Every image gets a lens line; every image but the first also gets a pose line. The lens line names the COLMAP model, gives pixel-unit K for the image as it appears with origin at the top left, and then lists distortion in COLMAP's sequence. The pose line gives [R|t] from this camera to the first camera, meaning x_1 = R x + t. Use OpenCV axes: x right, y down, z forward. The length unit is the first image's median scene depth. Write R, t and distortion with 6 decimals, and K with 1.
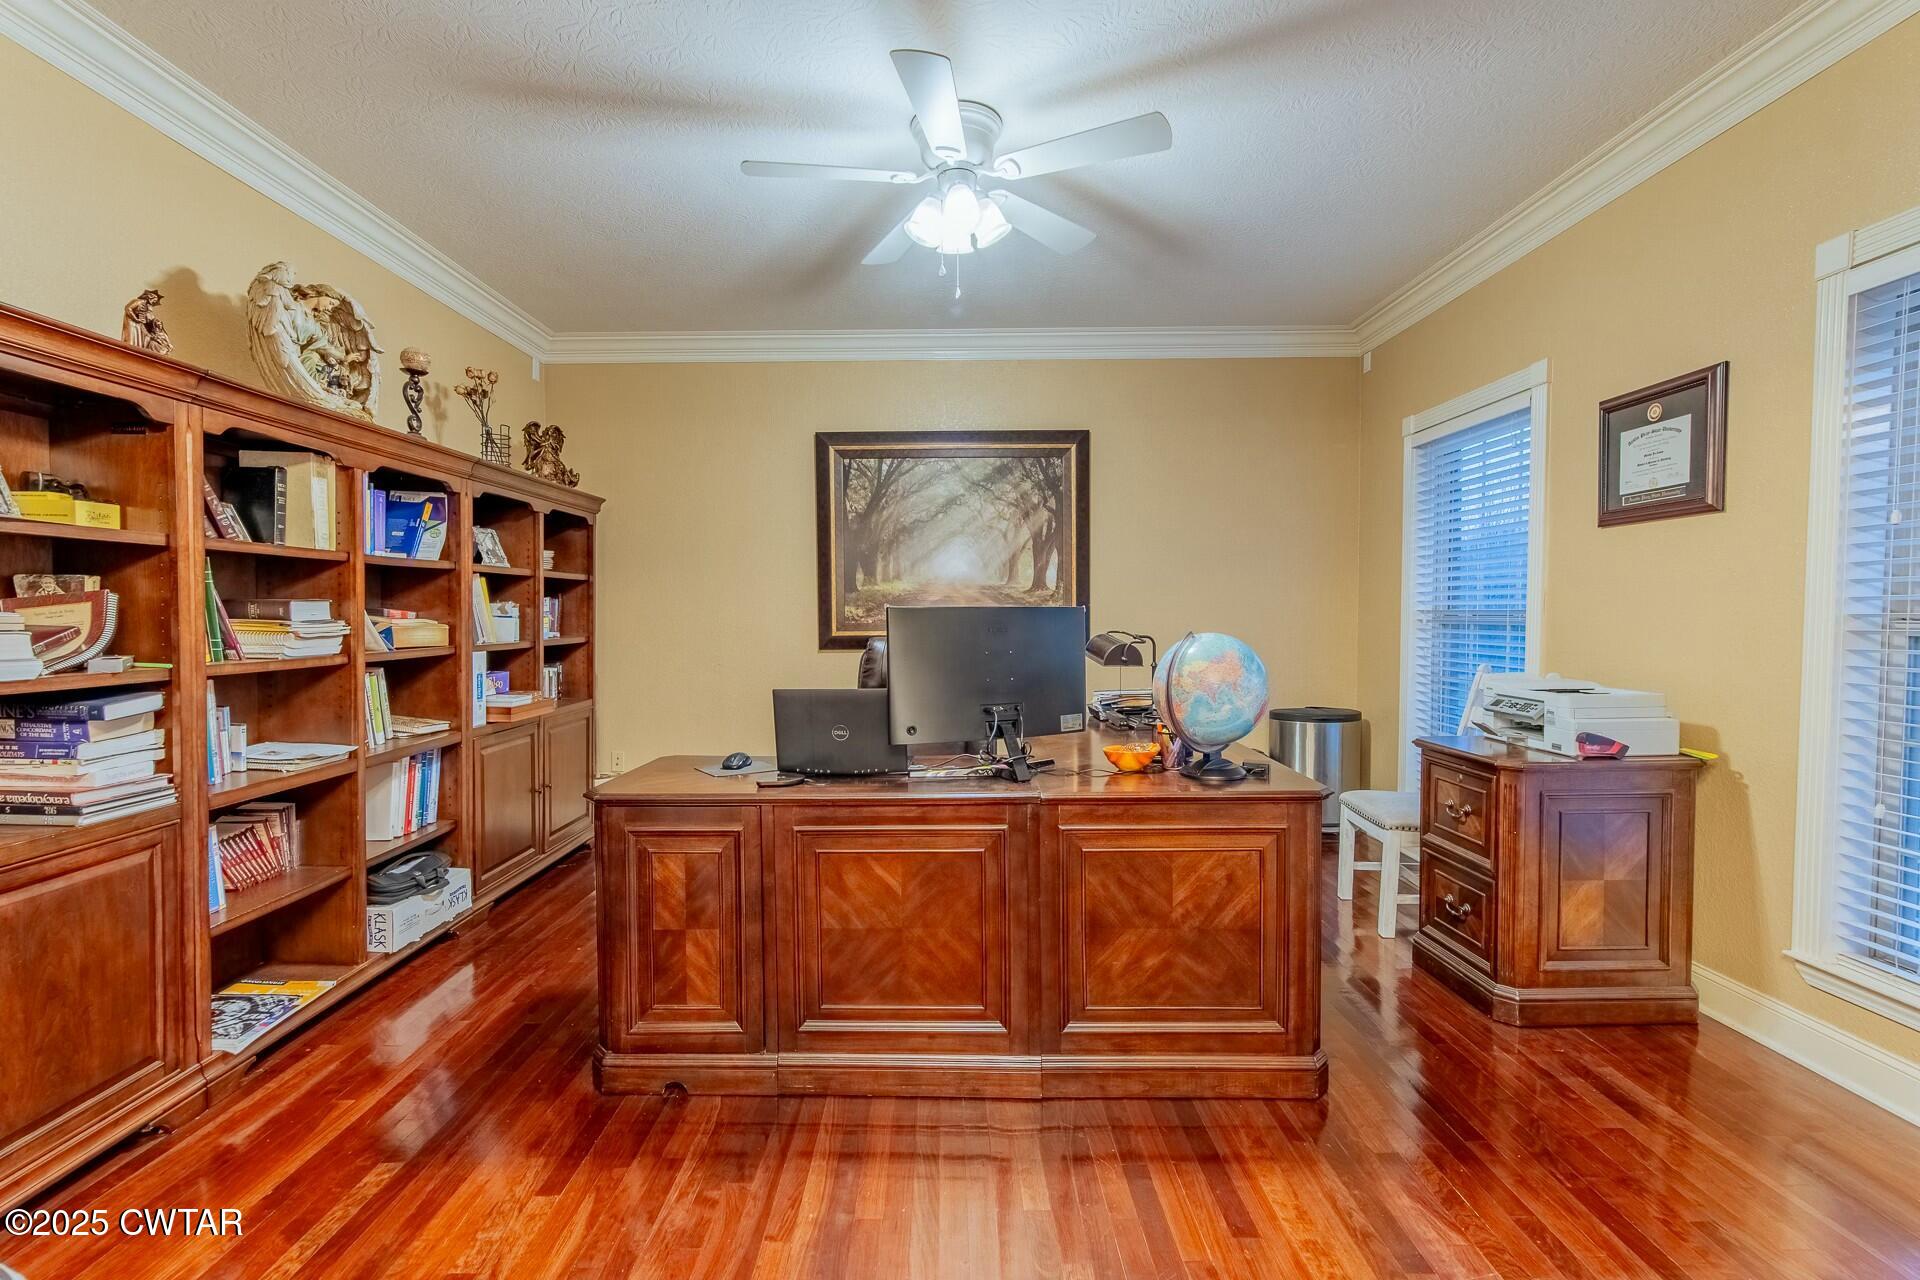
lens RADIAL K [[865.0, 0, 961.5], [0, 865.0, 650.9], [0, 0, 1]] dist [0.000700, 0.000957]
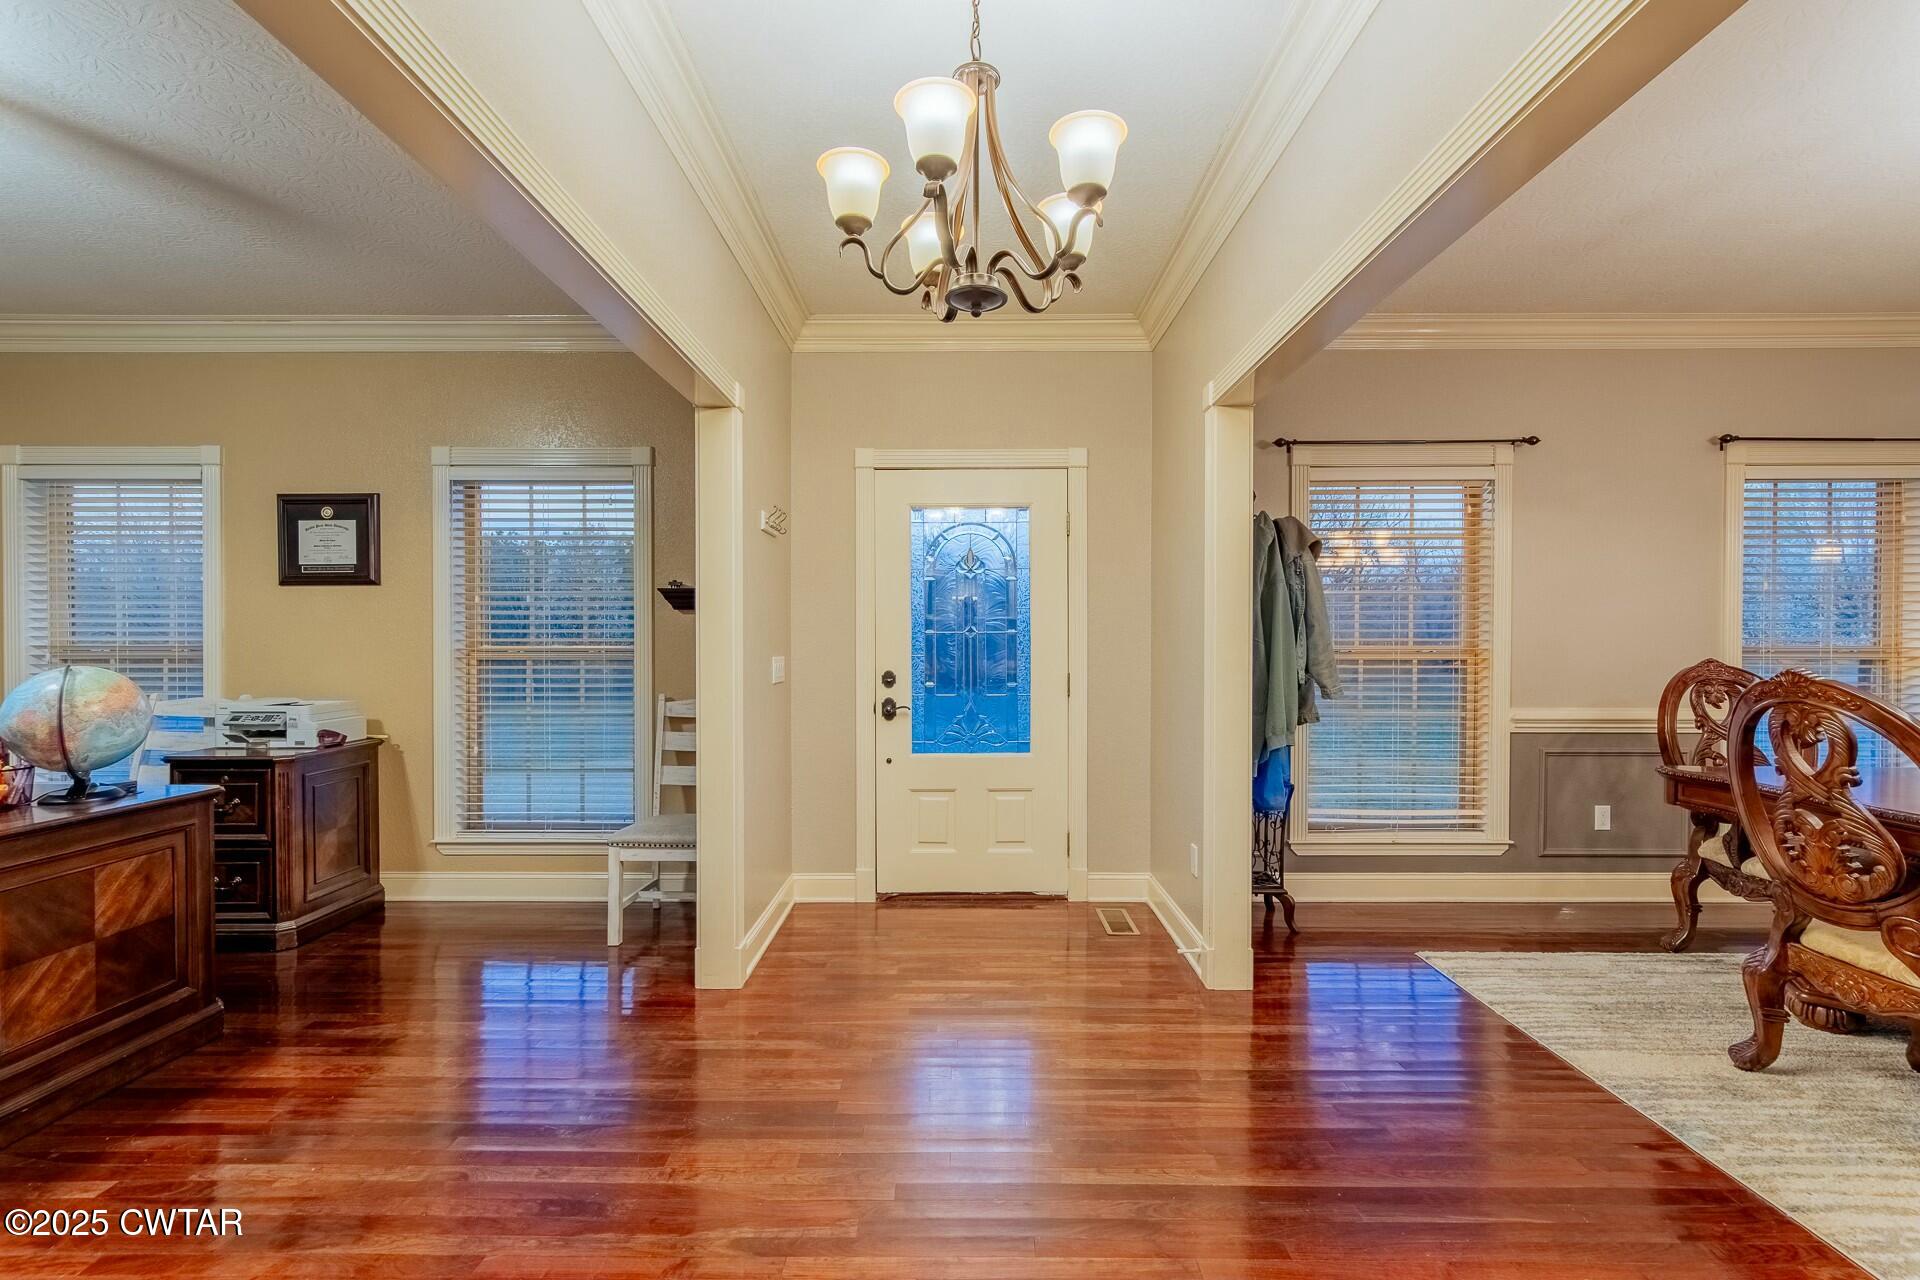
lens RADIAL K [[840.2, 0, 959.6], [0, 840.2, 648.9], [0, 0, 1]] dist [-0.002682, 0.000841]
pose [[0.001439, 0.000328, 0.999999, -0.688767], [0.044588, 0.999005, -0.000392, 0.006442], [-0.999004, 0.044589, 0.001423, -0.079369]]
